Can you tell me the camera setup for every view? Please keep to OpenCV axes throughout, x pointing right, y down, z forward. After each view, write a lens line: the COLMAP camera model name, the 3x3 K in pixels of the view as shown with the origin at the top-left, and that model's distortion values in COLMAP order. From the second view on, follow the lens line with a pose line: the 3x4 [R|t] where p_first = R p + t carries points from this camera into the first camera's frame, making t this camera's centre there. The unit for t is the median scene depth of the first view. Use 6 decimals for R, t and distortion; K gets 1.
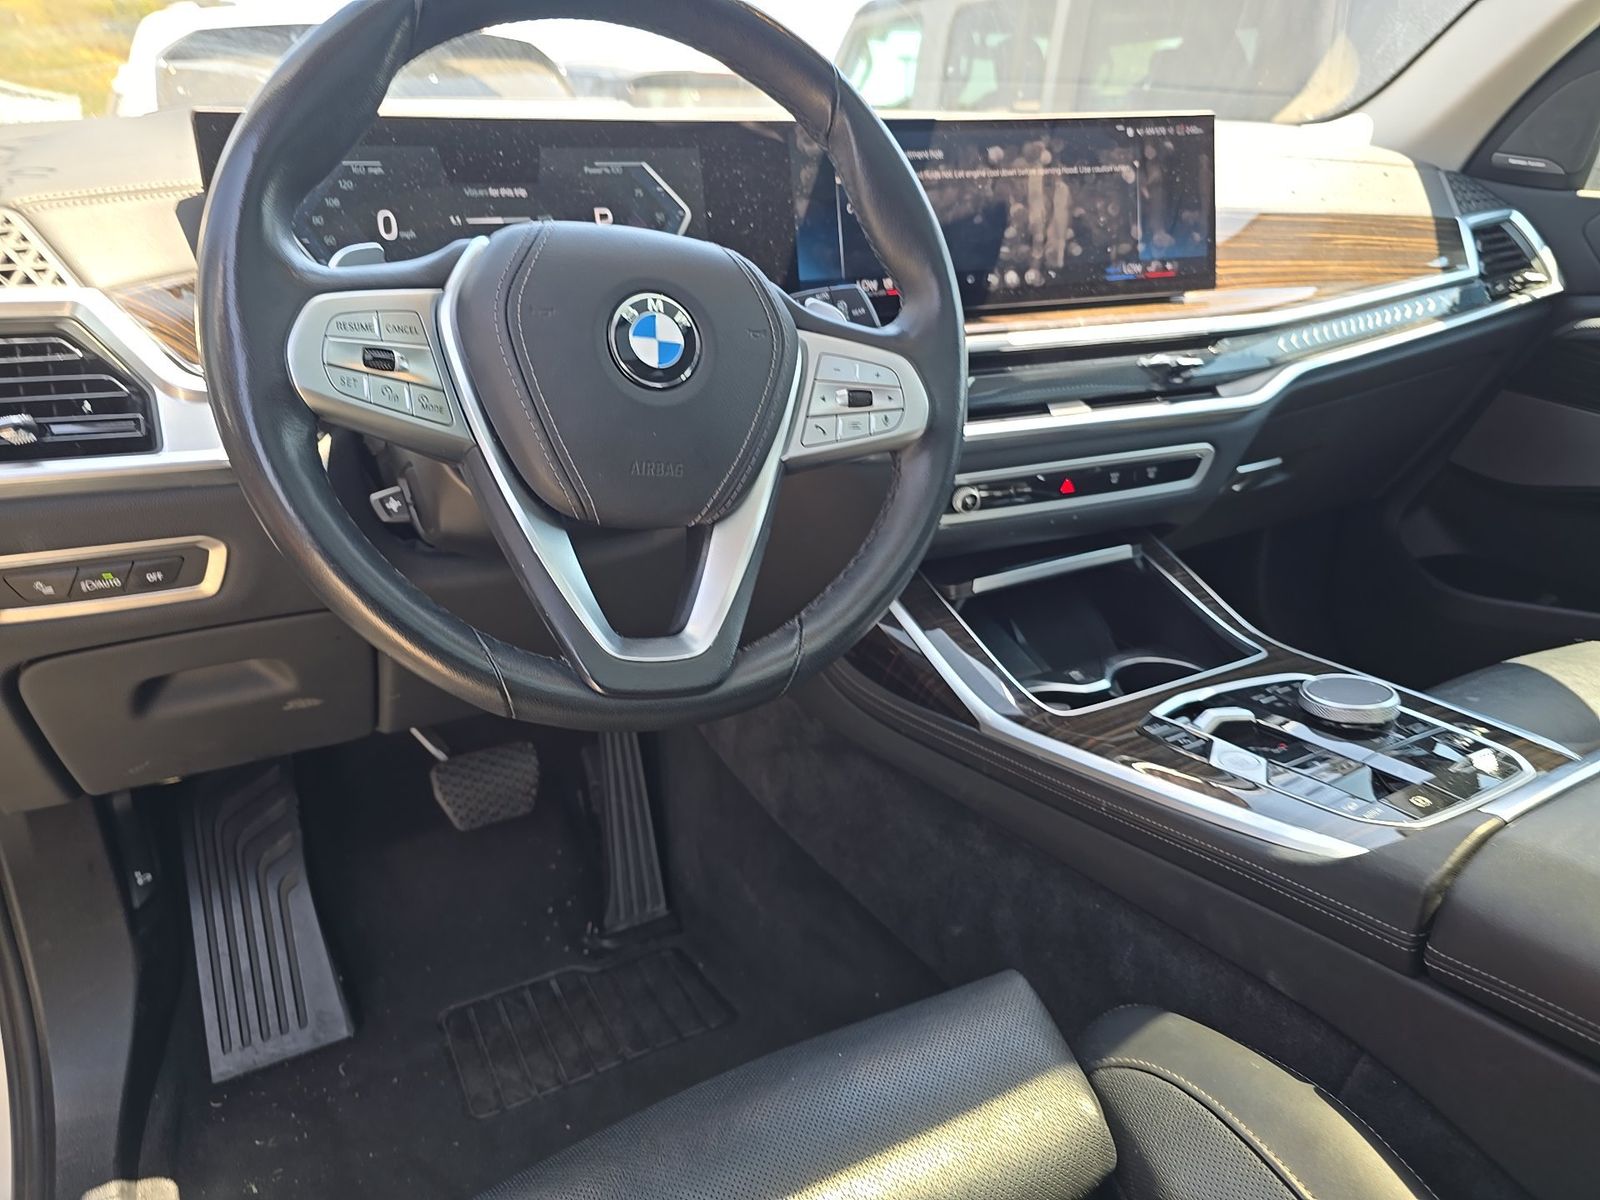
lens RADIAL K [[1091.1, 0, 784.9], [0, 1091.1, 580.5], [0, 0, 1]] dist [0.001231, -0.002973]
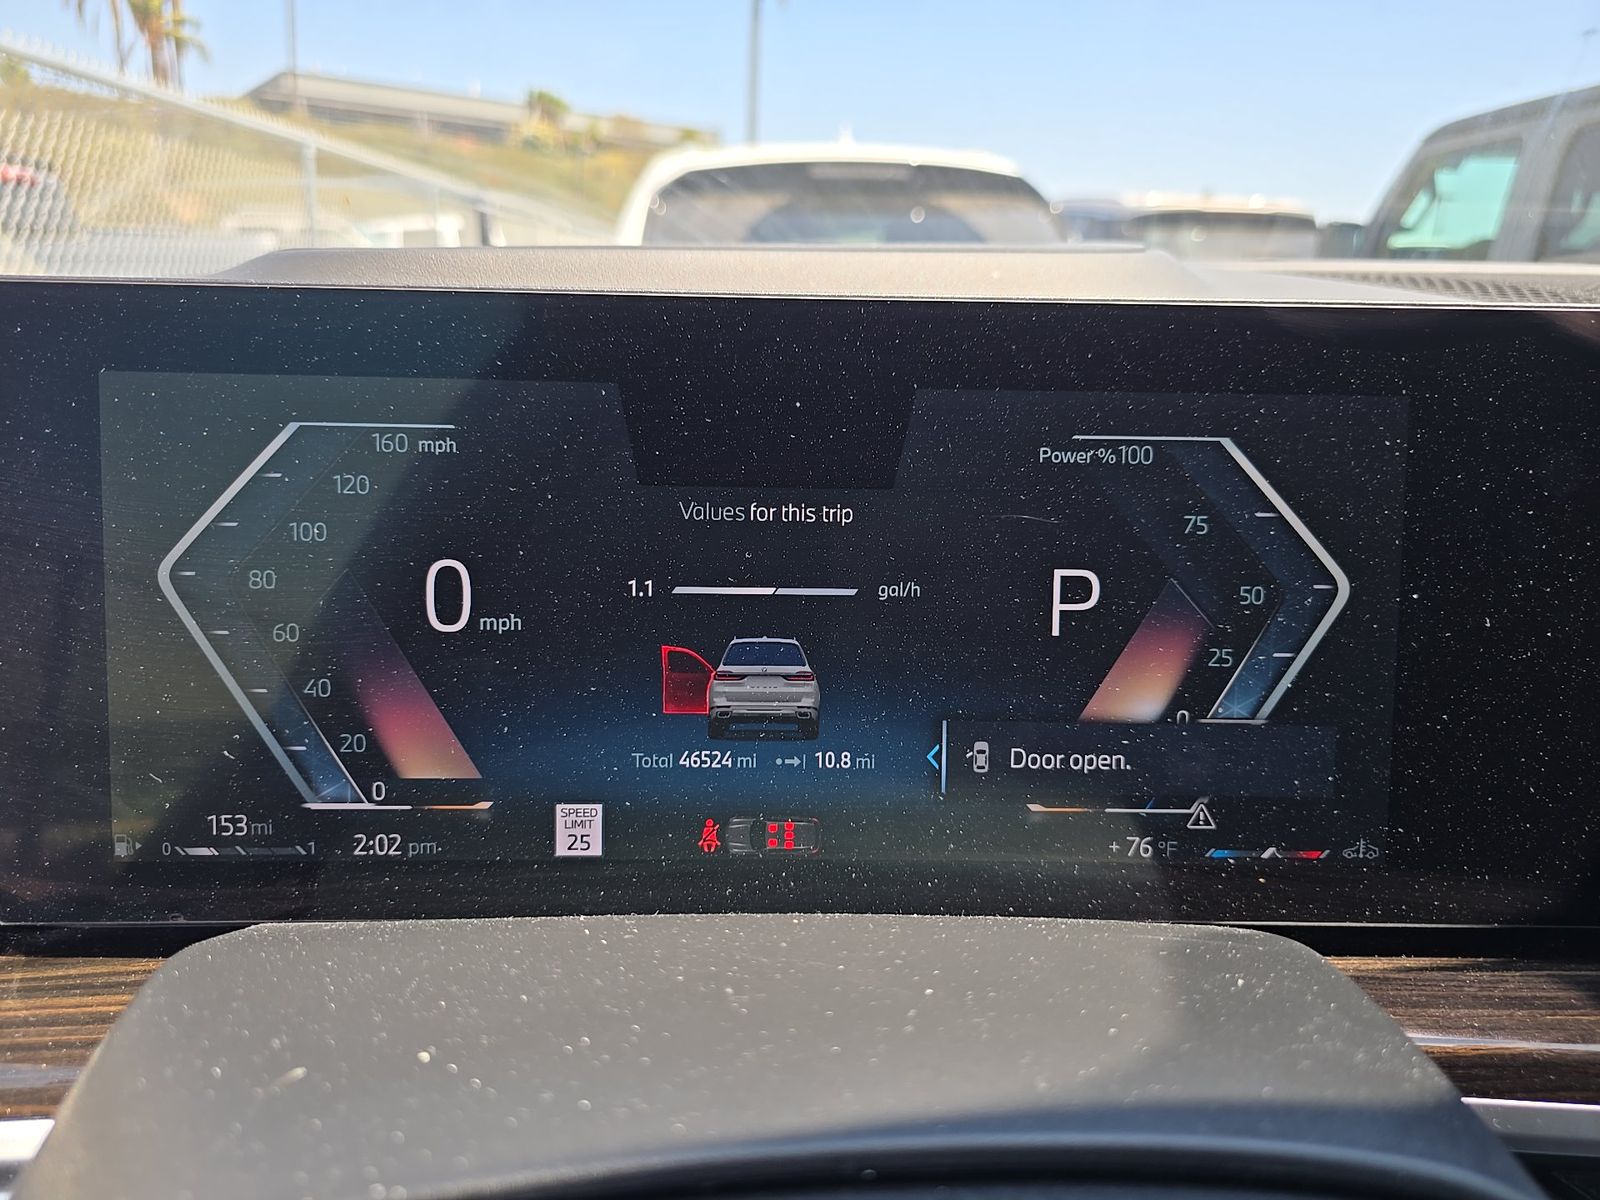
lens RADIAL K [[1078.0, 0, 800.0], [0, 1078.0, 600.0], [0, 0, 1]] dist [0.001408, -0.002874]
pose [[0.921503, 0.121299, -0.368944, -0.129028], [-0.155080, 0.985878, -0.063209, -0.312357], [0.356066, 0.115463, 0.927300, 0.701158]]
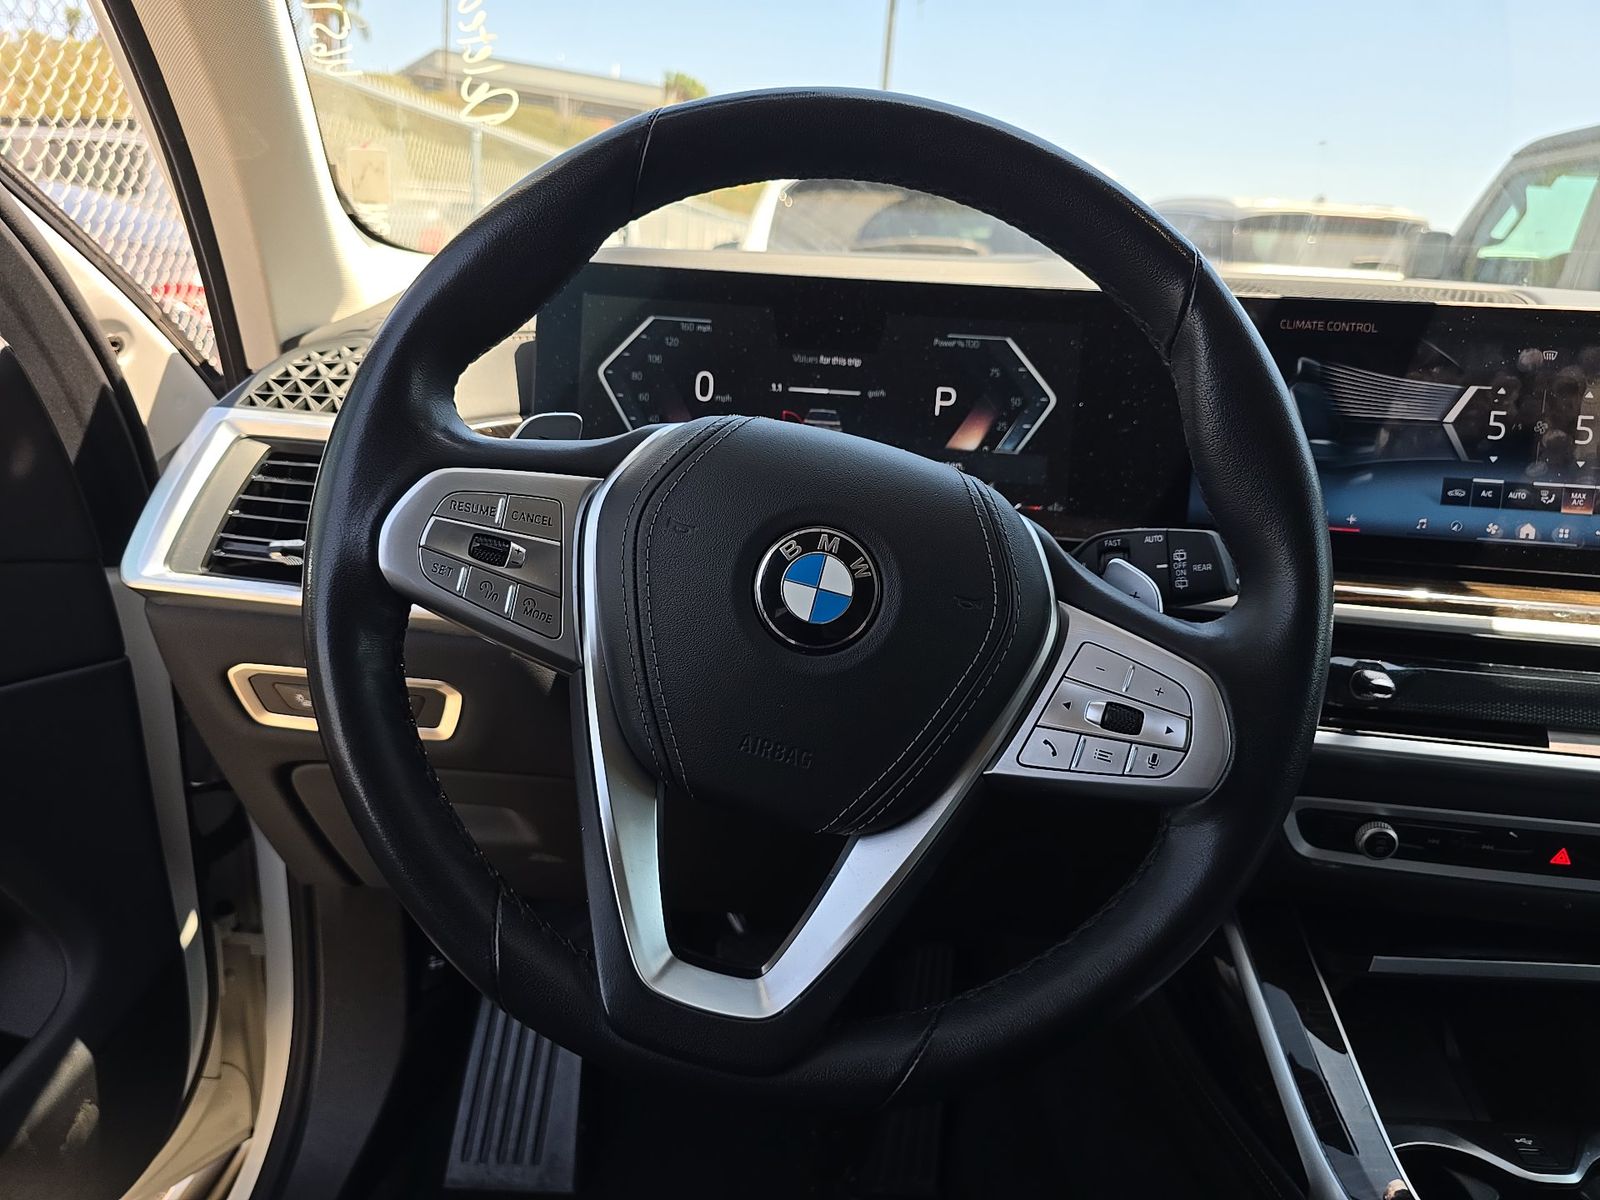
lens RADIAL K [[1079.0, 0, 800.0], [0, 1079.0, 600.0], [0, 0, 1]] dist [0.050039, -0.048580]
pose [[0.872663, 0.183147, -0.452677, 0.150916], [-0.223666, 0.973958, -0.037129, -0.129904], [0.434089, 0.133650, 0.890901, 0.236087]]
